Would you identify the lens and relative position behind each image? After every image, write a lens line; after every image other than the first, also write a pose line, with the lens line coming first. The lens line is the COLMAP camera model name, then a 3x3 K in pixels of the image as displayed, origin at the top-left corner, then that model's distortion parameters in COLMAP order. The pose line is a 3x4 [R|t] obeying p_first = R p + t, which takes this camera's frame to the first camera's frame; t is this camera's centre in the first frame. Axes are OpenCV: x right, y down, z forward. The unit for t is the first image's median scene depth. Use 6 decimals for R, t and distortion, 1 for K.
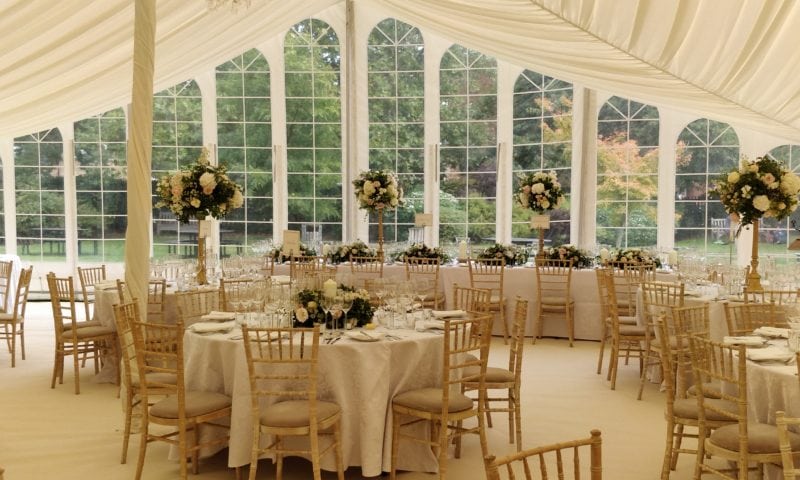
lens RADIAL K [[841.3, 0, 400.0], [0, 841.3, 240.0], [0, 0, 1]] dist [0.181157, -0.606388]
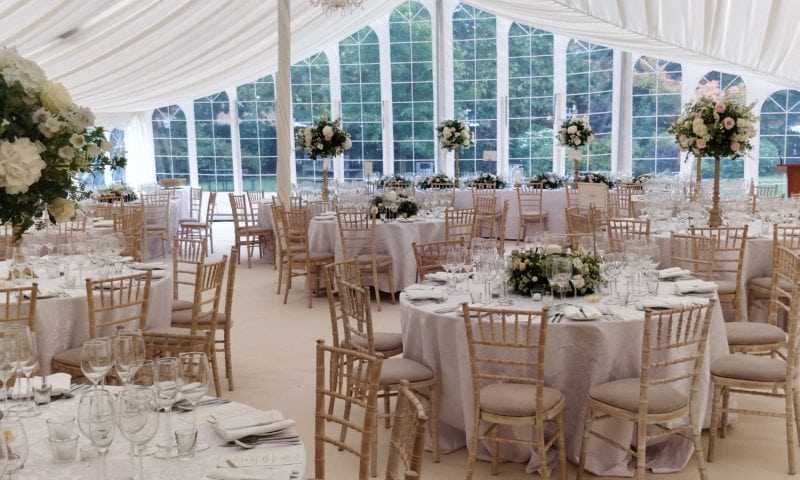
lens RADIAL K [[841.3, 0, 400.0], [0, 841.3, 240.0], [0, 0, 1]] dist [0.181157, -0.606388]
pose [[0.986071, -0.001024, -0.166321, 0.117499], [0.012714, 0.997520, 0.069231, 0.015934], [0.165837, -0.070381, 0.983638, -0.367516]]
